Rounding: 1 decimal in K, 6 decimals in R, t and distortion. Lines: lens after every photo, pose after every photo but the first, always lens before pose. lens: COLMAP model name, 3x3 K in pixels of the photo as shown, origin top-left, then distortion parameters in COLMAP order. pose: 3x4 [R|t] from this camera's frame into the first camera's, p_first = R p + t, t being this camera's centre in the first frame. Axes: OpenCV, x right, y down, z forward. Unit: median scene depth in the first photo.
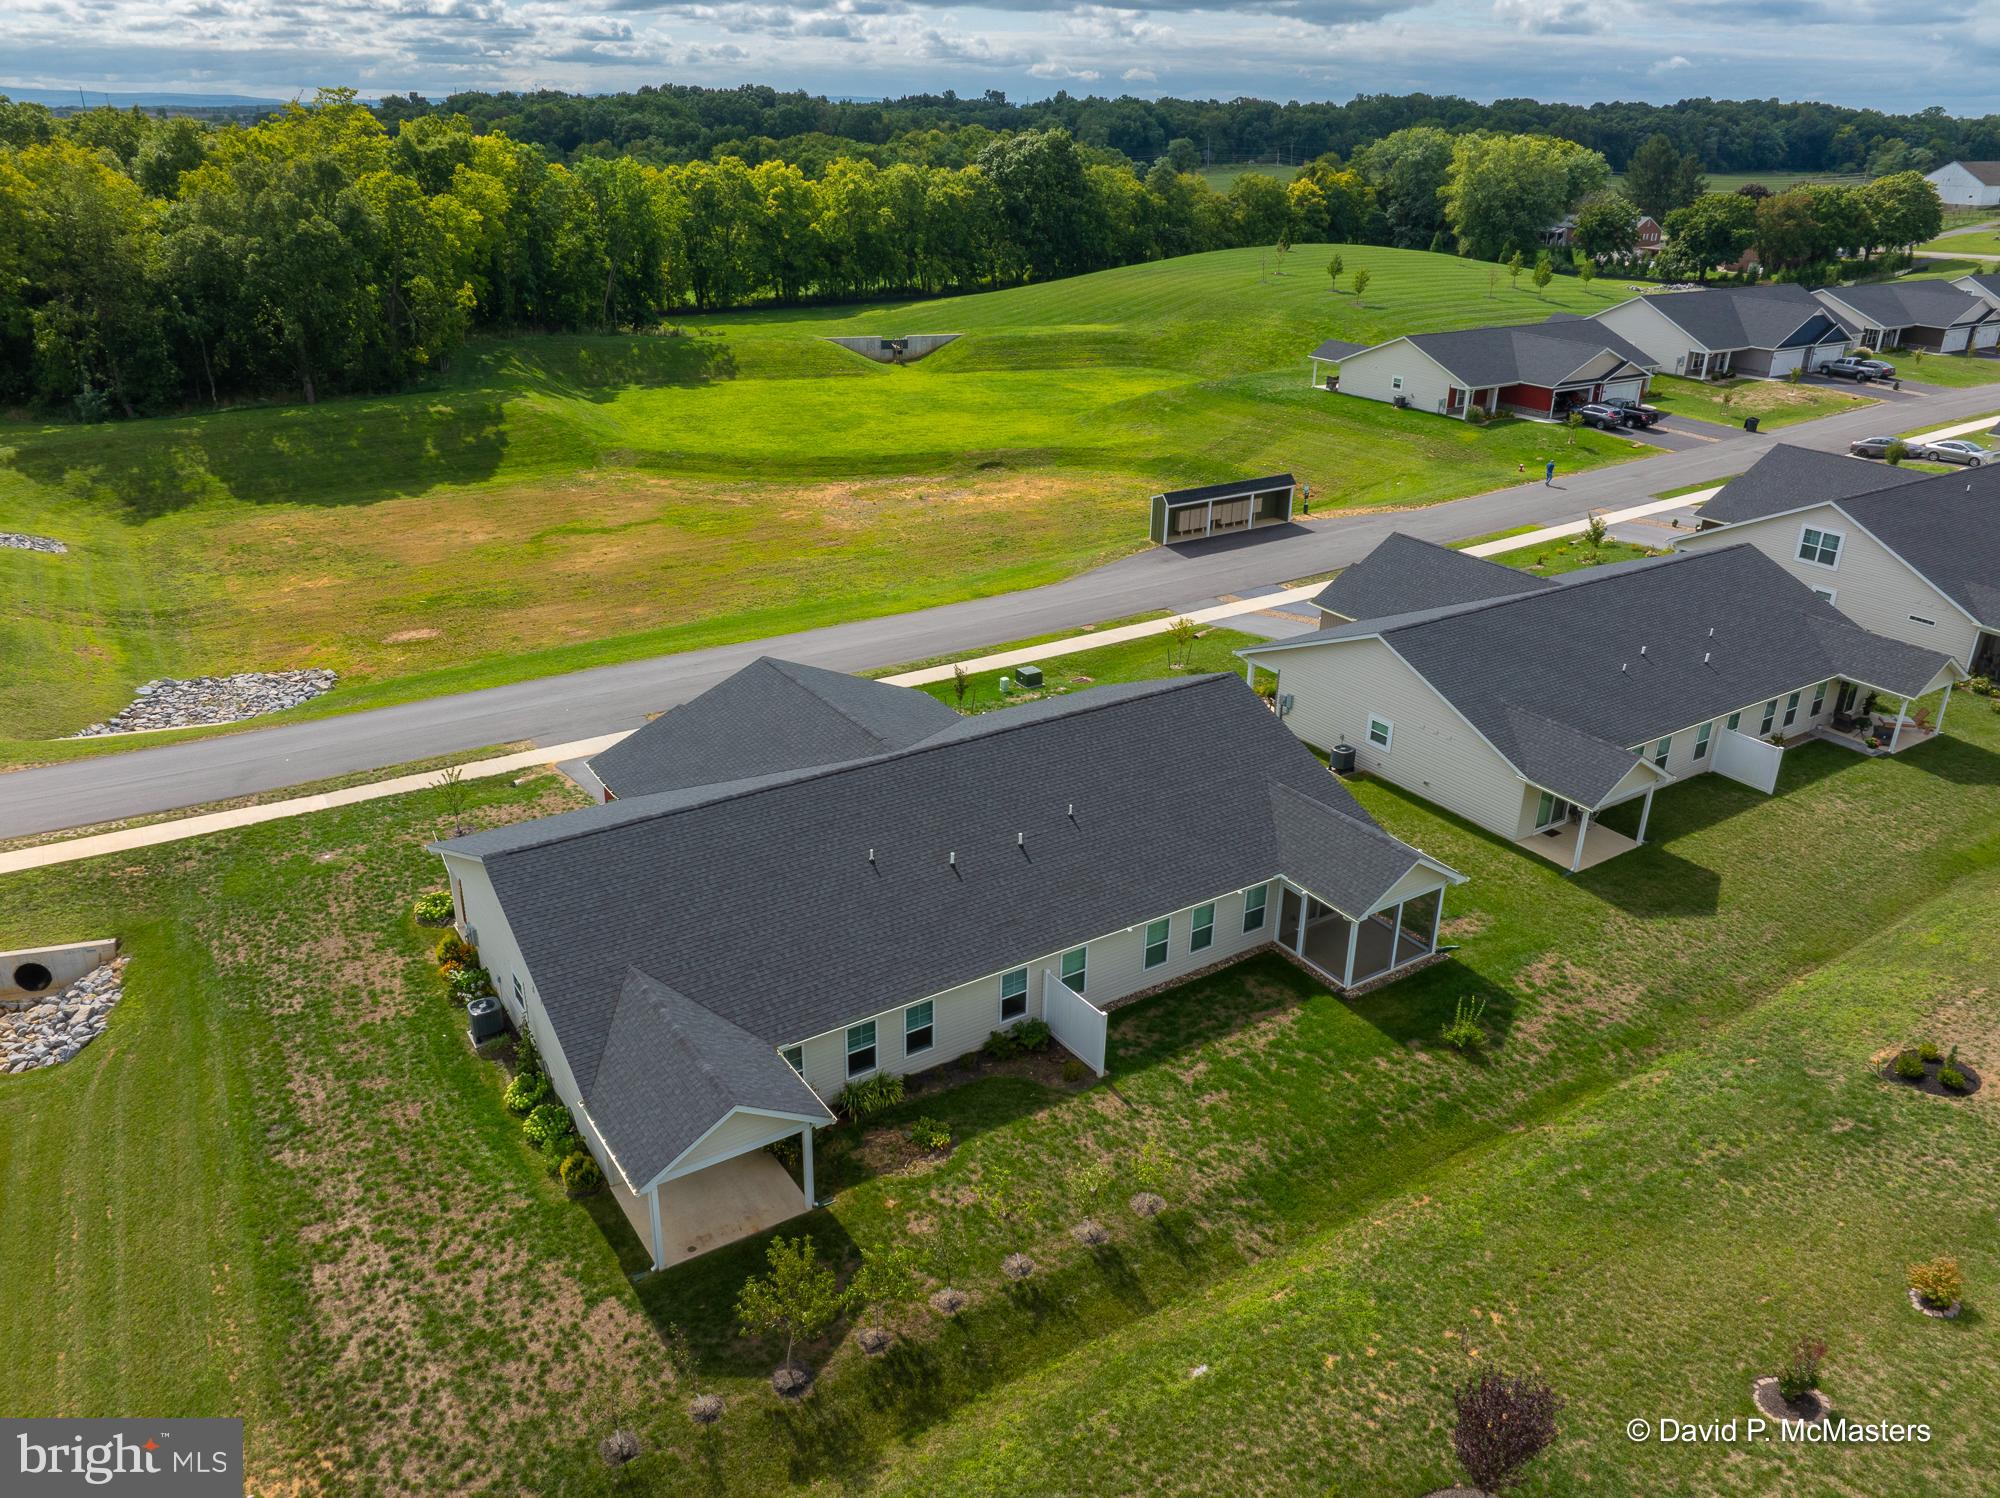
lens RADIAL K [[1457.4, 0, 976.0], [0, 1457.4, 757.4], [0, 0, 1]] dist [-0.073842, 0.036124]
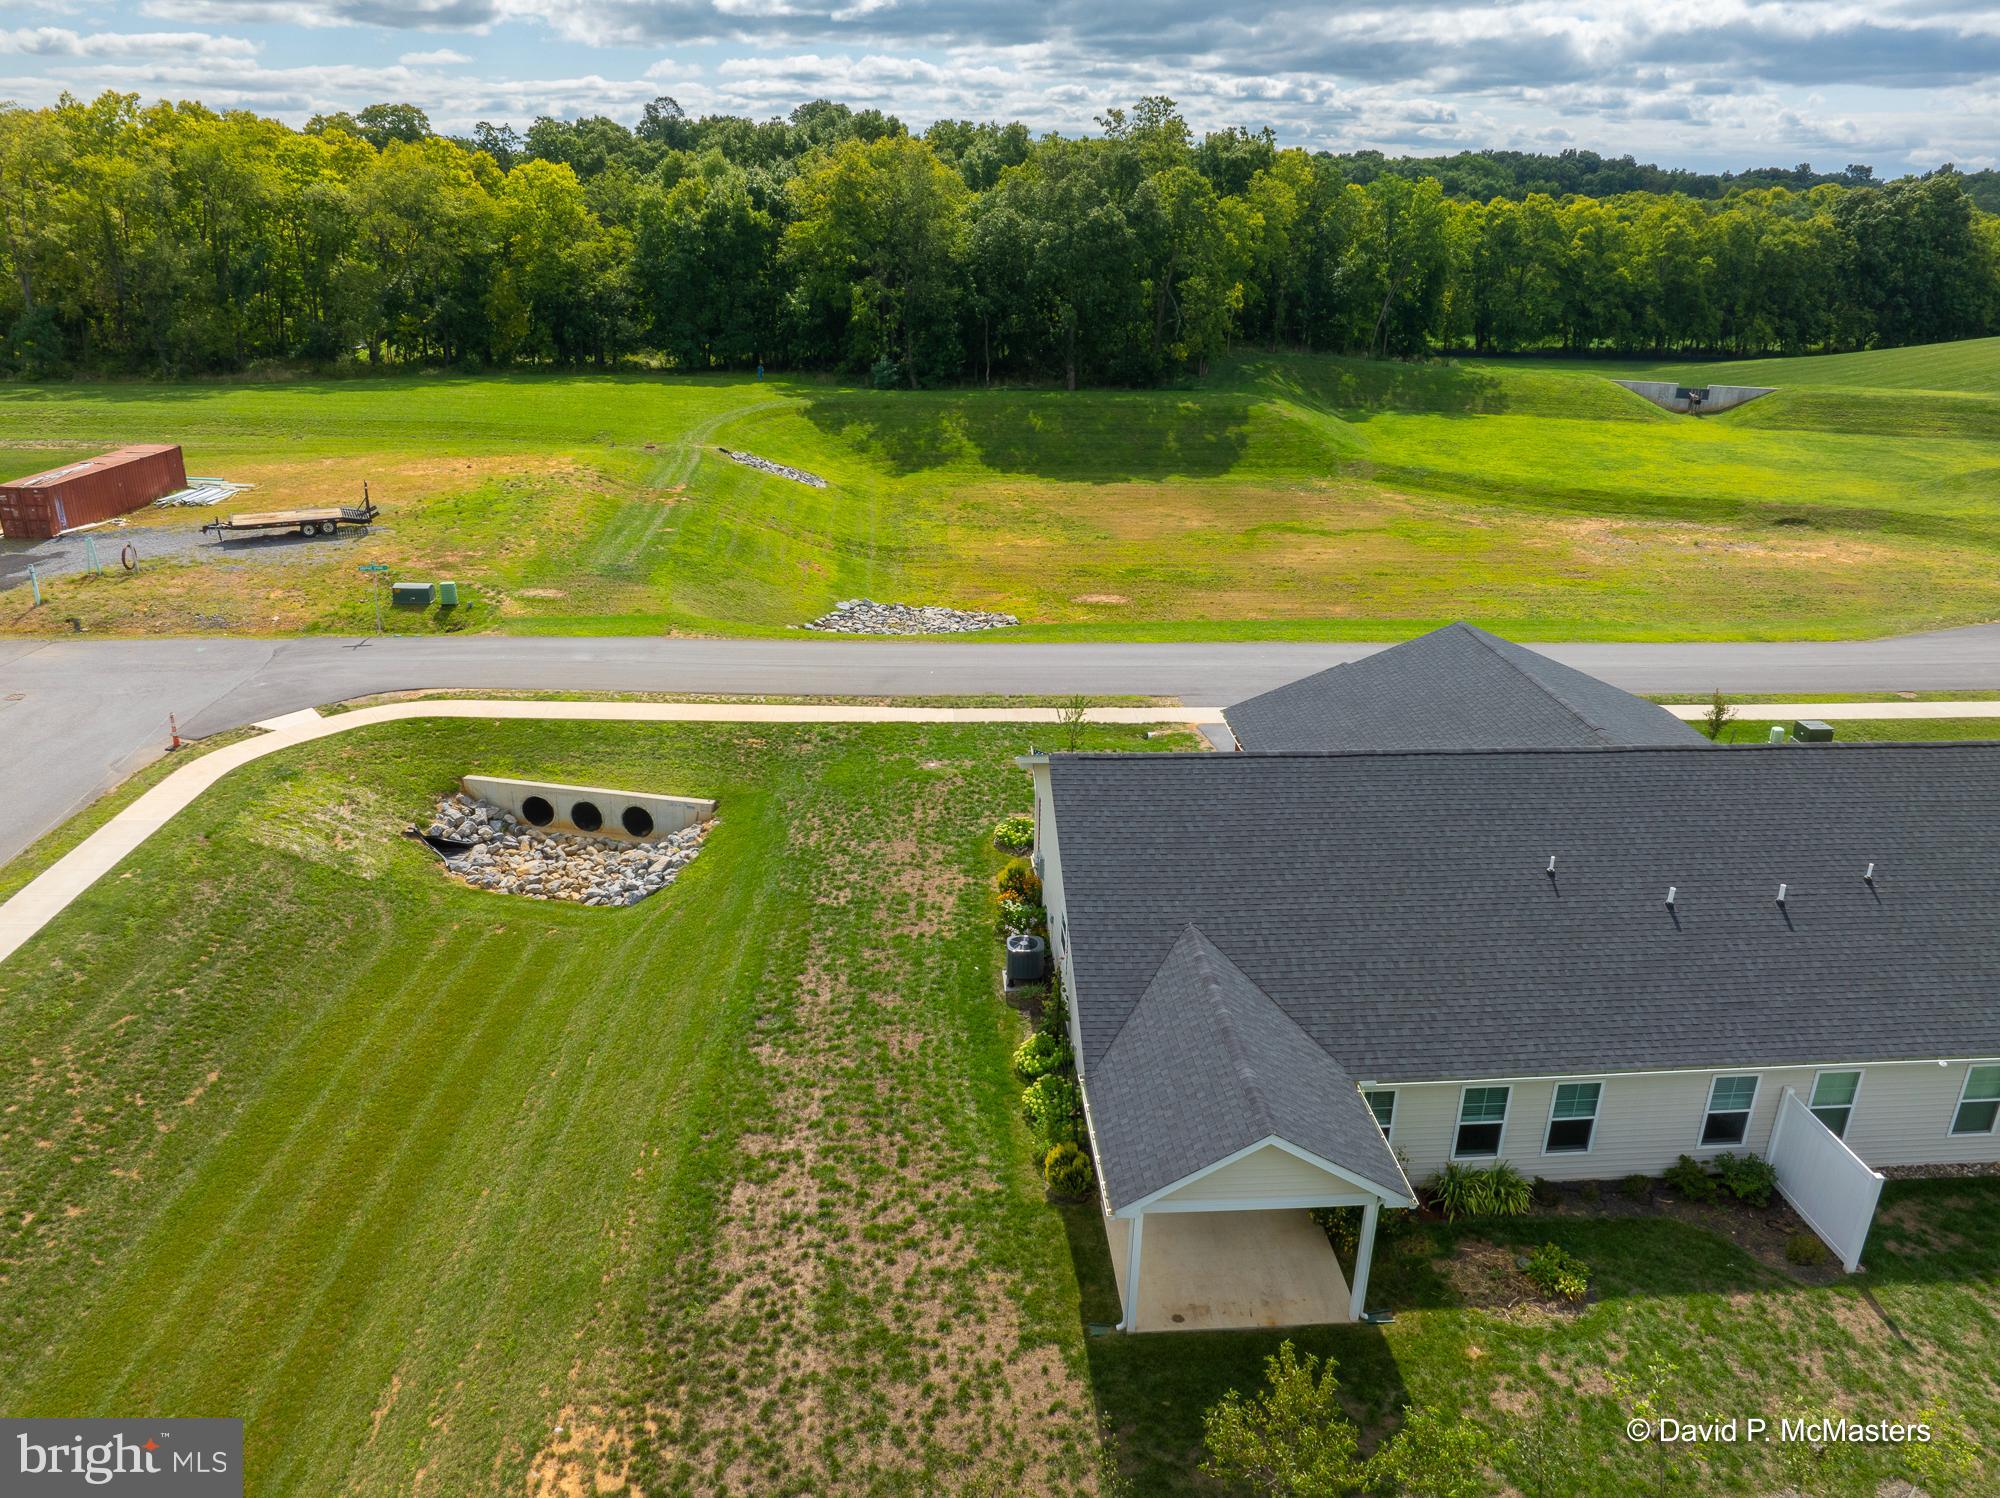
lens RADIAL K [[1436.9, 0, 1000.0], [0, 1436.9, 749.0], [0, 0, 1]] dist [-0.041980, 0.008079]
pose [[0.876898, 0.177937, -0.446528, -0.005704], [-0.201912, 0.979384, -0.006243, 0.062736], [0.436212, 0.095634, 0.894748, 0.219087]]
